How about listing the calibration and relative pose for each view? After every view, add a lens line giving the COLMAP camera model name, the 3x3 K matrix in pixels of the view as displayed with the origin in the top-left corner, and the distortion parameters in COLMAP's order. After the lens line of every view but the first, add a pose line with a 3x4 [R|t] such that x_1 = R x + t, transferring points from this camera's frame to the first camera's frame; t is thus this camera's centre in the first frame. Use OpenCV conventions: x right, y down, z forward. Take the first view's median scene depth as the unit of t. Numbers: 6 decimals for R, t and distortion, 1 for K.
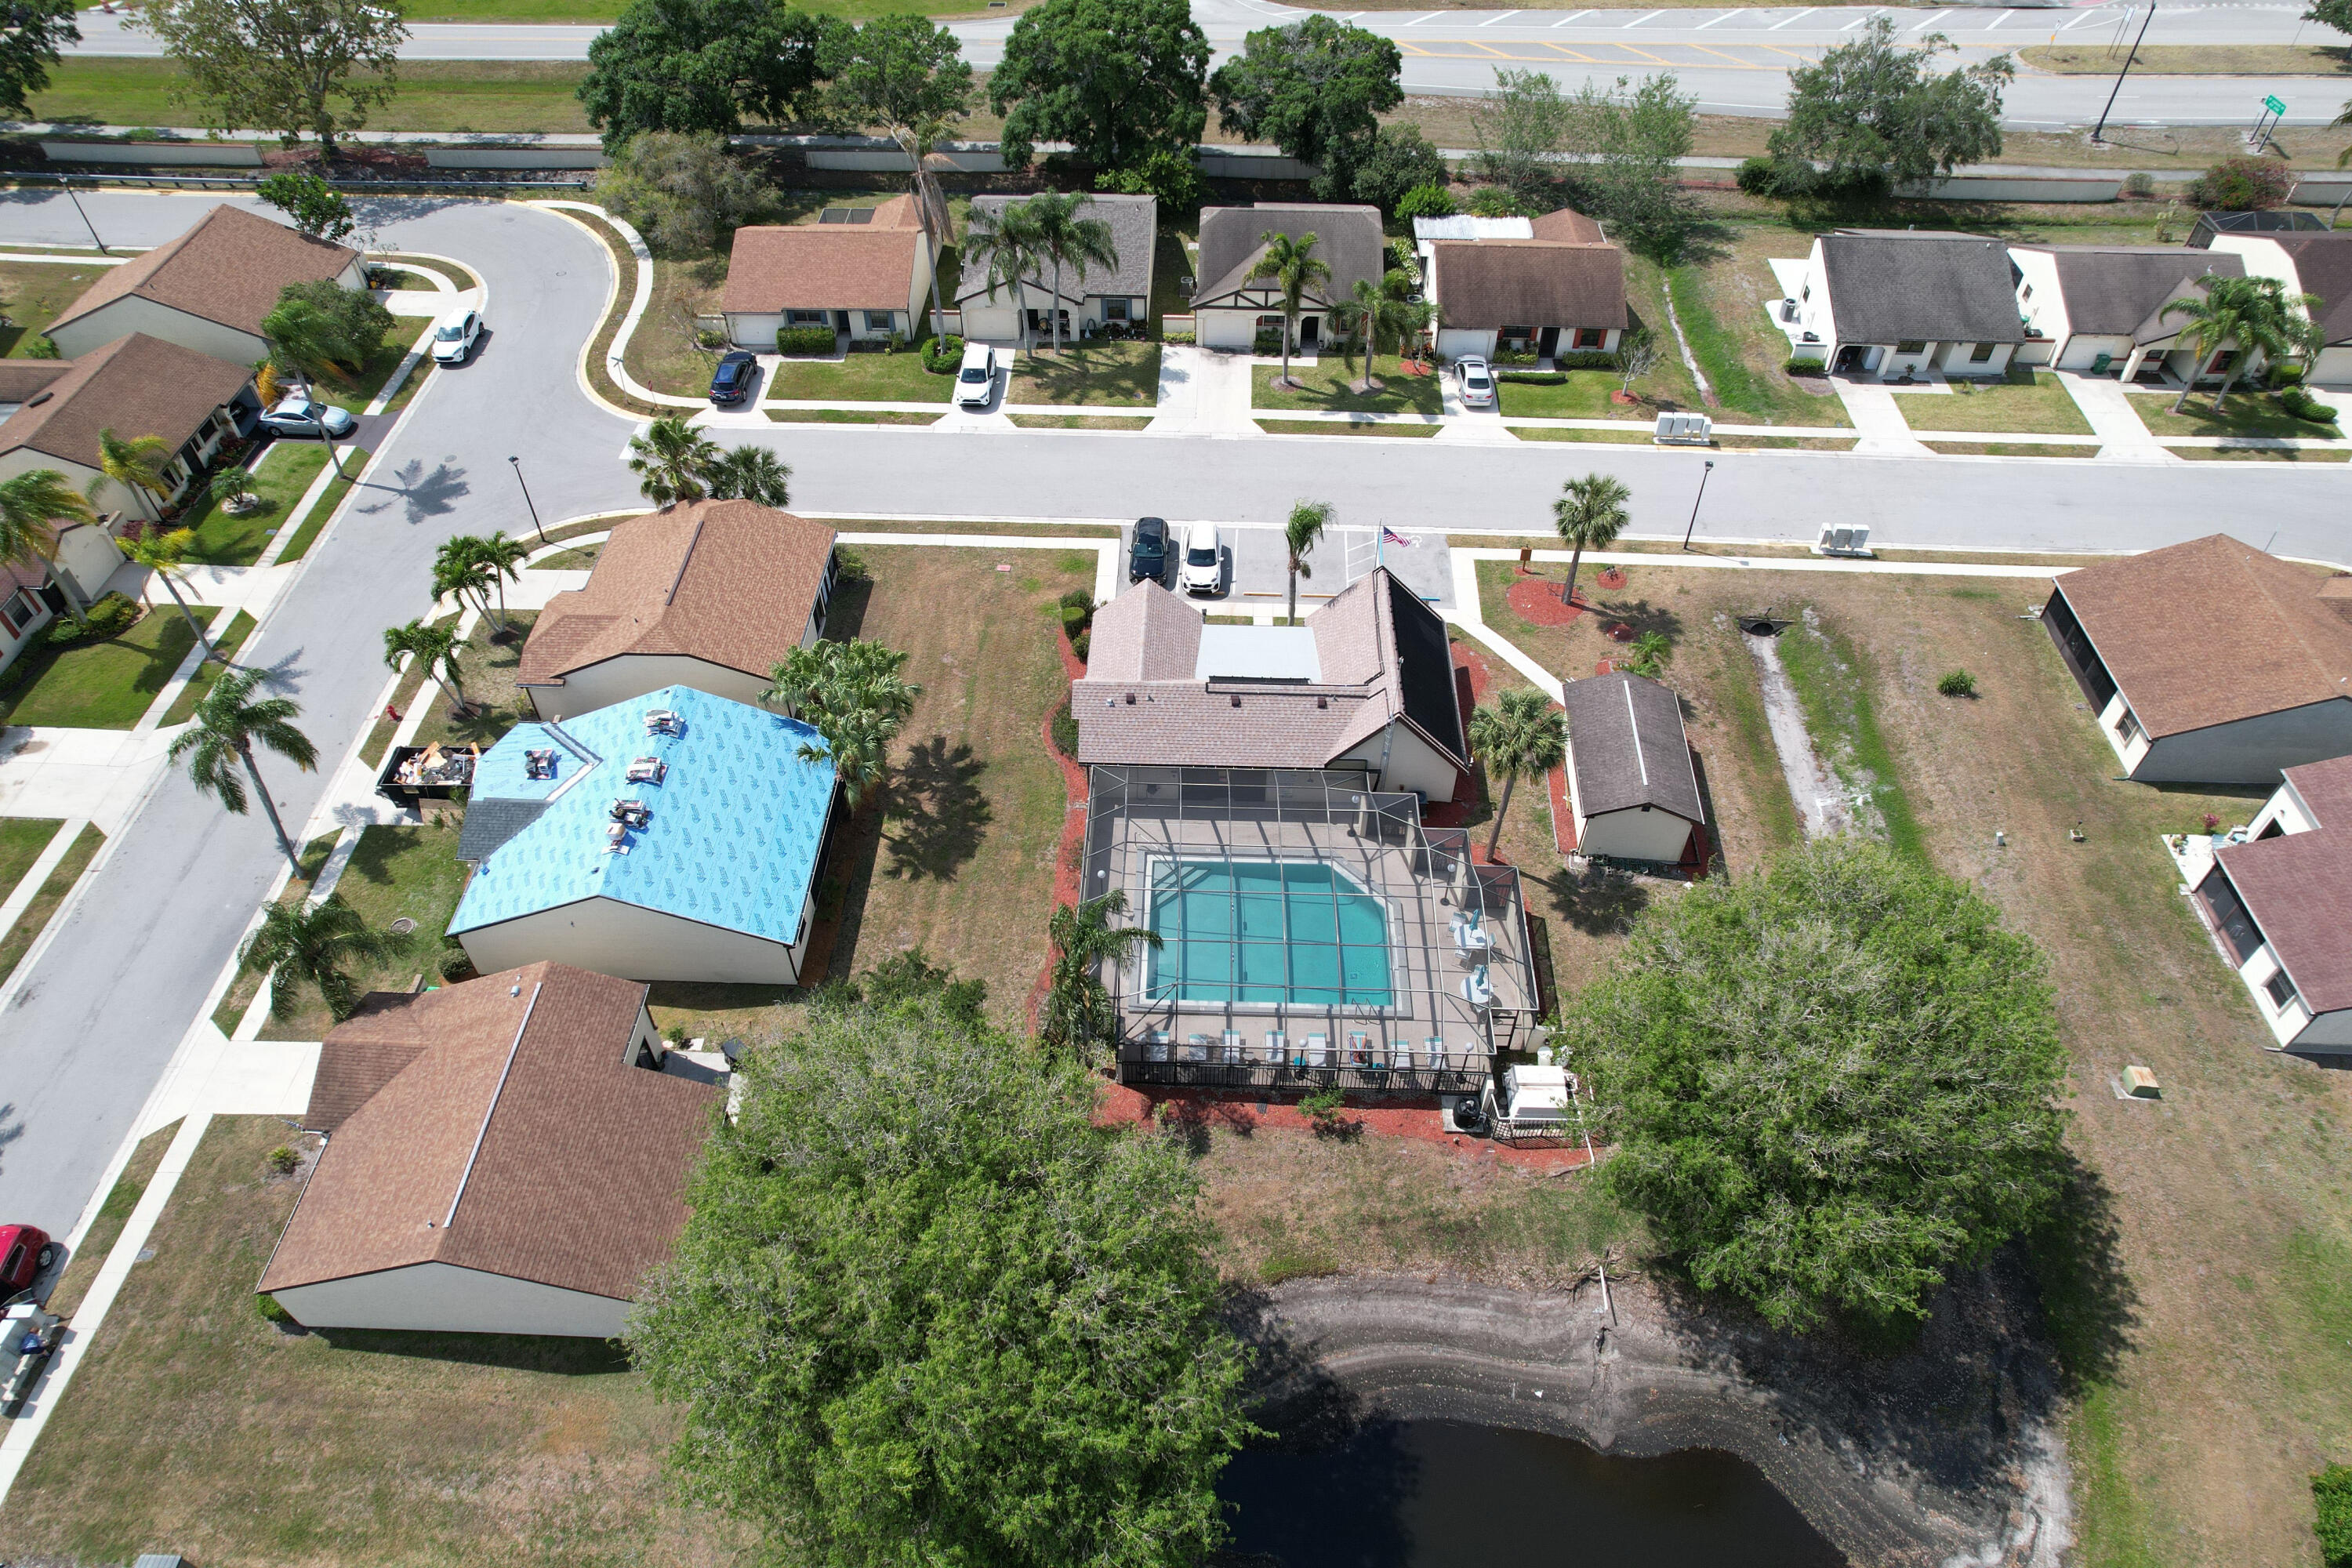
lens RADIAL K [[1473.2, 0, 1168.8], [0, 1473.2, 787.4], [0, 0, 1]] dist [0.002324, -0.000157]
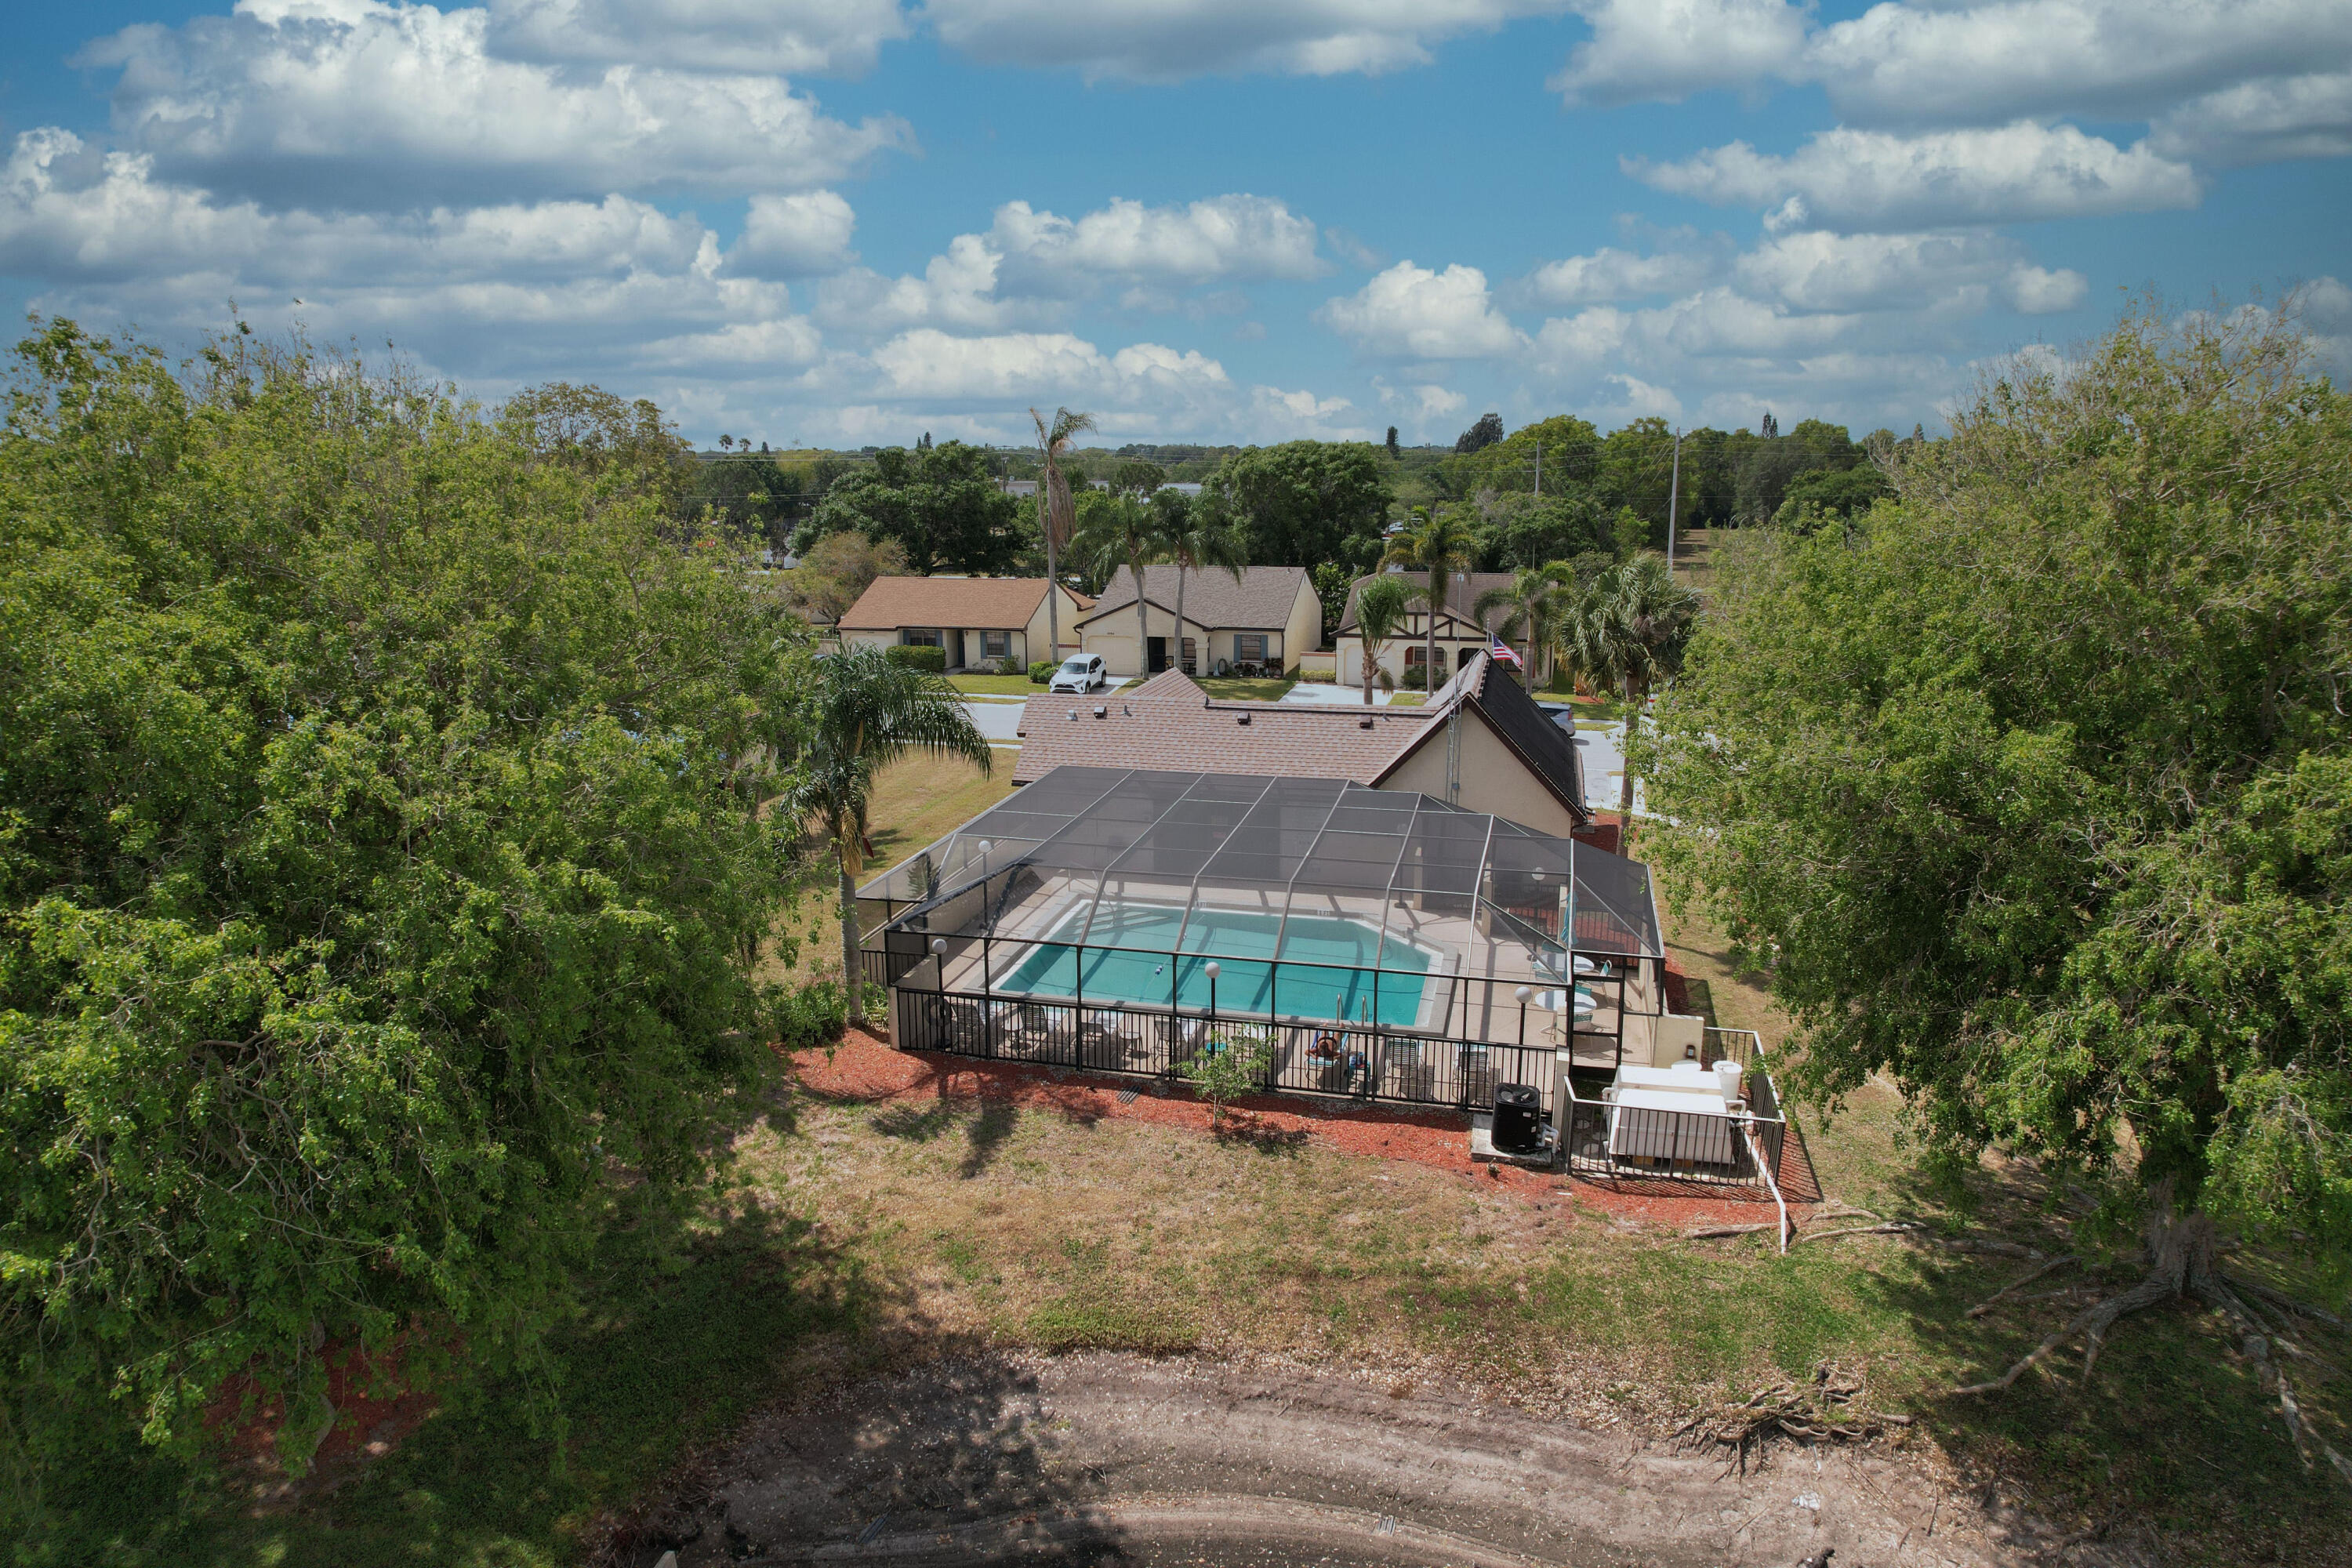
lens RADIAL K [[1473.2, 0, 1188.9], [0, 1473.2, 780.3], [0, 0, 1]] dist [0.002324, -0.000157]
pose [[0.979934, 0.046302, -0.193868, 0.186360], [-0.146362, 0.827405, -0.542198, 0.416365], [0.135302, 0.559694, 0.817580, 0.513705]]
